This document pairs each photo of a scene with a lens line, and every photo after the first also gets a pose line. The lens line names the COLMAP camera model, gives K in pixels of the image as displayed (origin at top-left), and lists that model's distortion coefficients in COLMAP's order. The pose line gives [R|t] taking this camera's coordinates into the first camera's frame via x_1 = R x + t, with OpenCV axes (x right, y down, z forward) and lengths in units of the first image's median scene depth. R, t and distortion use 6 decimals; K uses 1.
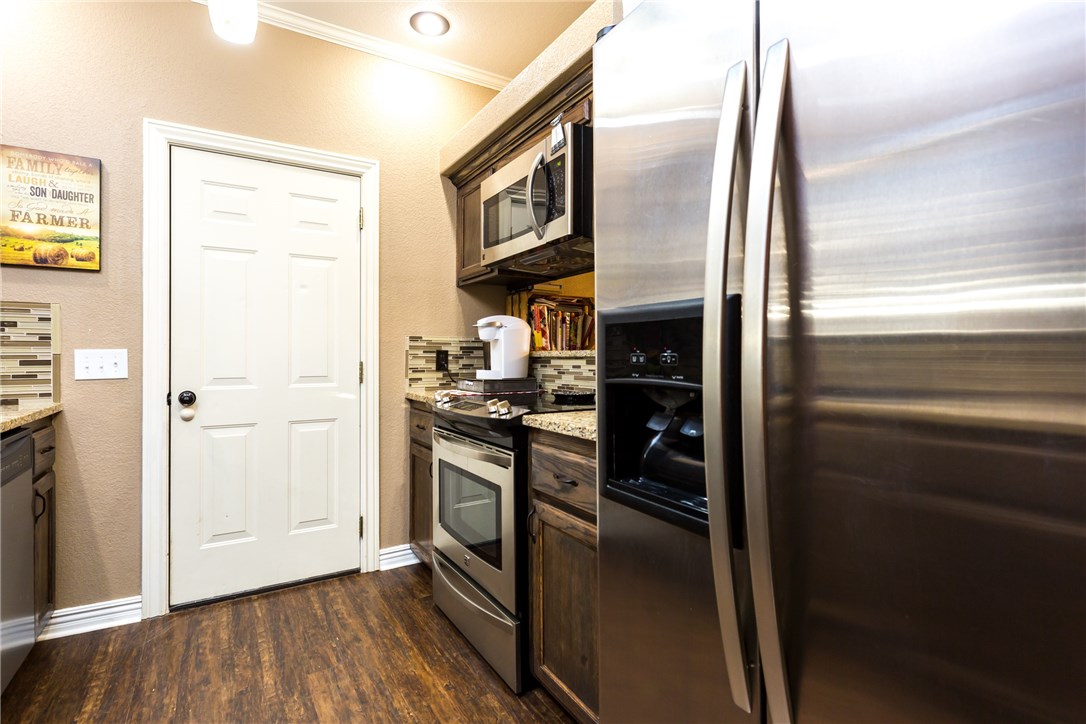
lens RADIAL K [[525.0, 0, 540.6], [0, 525.0, 352.1], [0, 0, 1]] dist [0.004389, 0.000405]
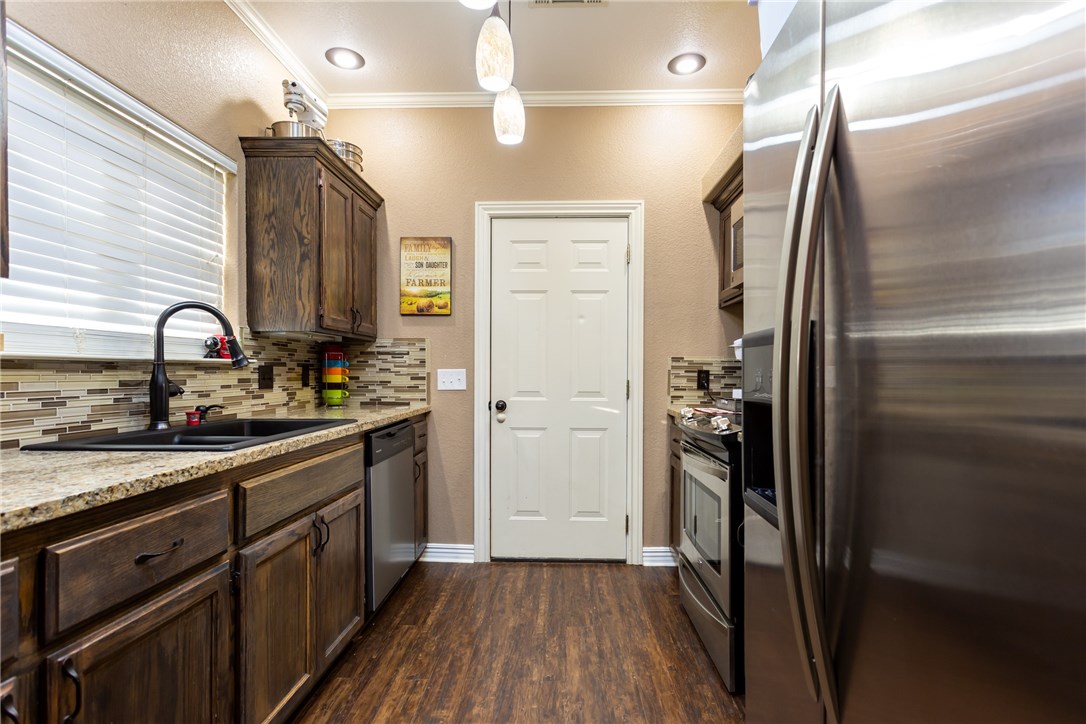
lens RADIAL K [[525.0, 0, 549.4], [0, 525.0, 379.6], [0, 0, 1]] dist [0.004389, 0.000405]
pose [[0.844351, 0.009960, -0.535697, 0.161004], [-0.001970, 0.999878, 0.015486, -0.000122], [0.535786, -0.012020, 0.844268, -0.068961]]
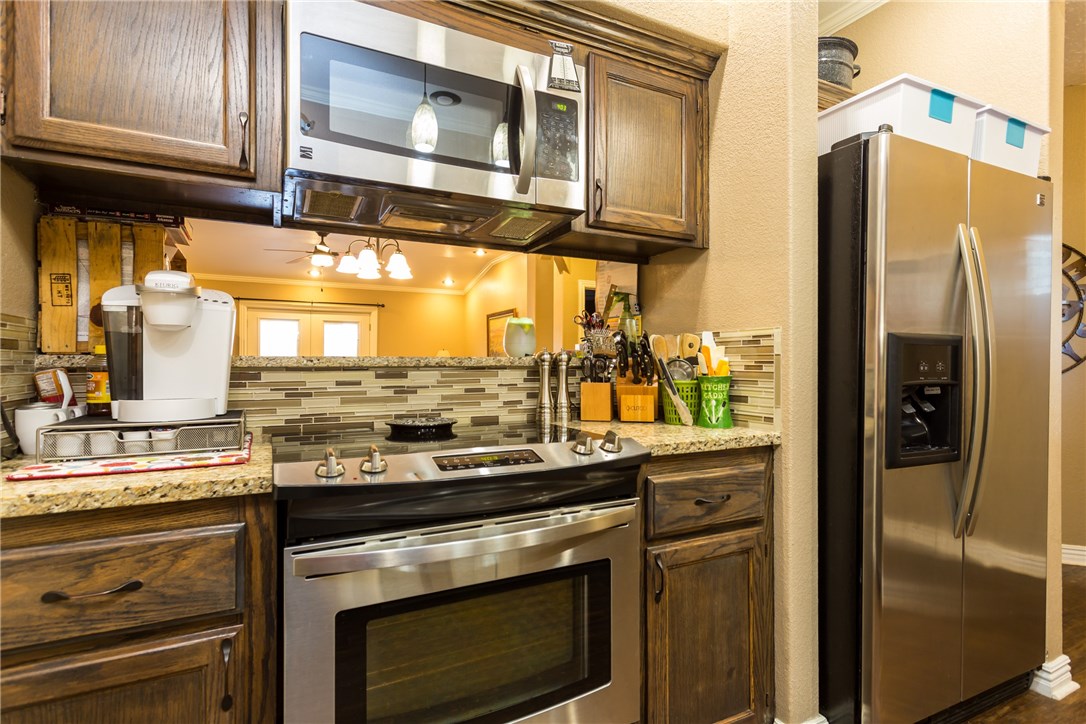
lens RADIAL K [[525.0, 0, 540.4], [0, 525.0, 362.9], [0, 0, 1]] dist [0.004389, 0.000405]
pose [[0.079972, 0.006033, 0.996779, -0.651780], [-0.008183, 0.999952, -0.005396, 0.007190], [-0.996763, -0.007725, 0.080018, 0.891474]]
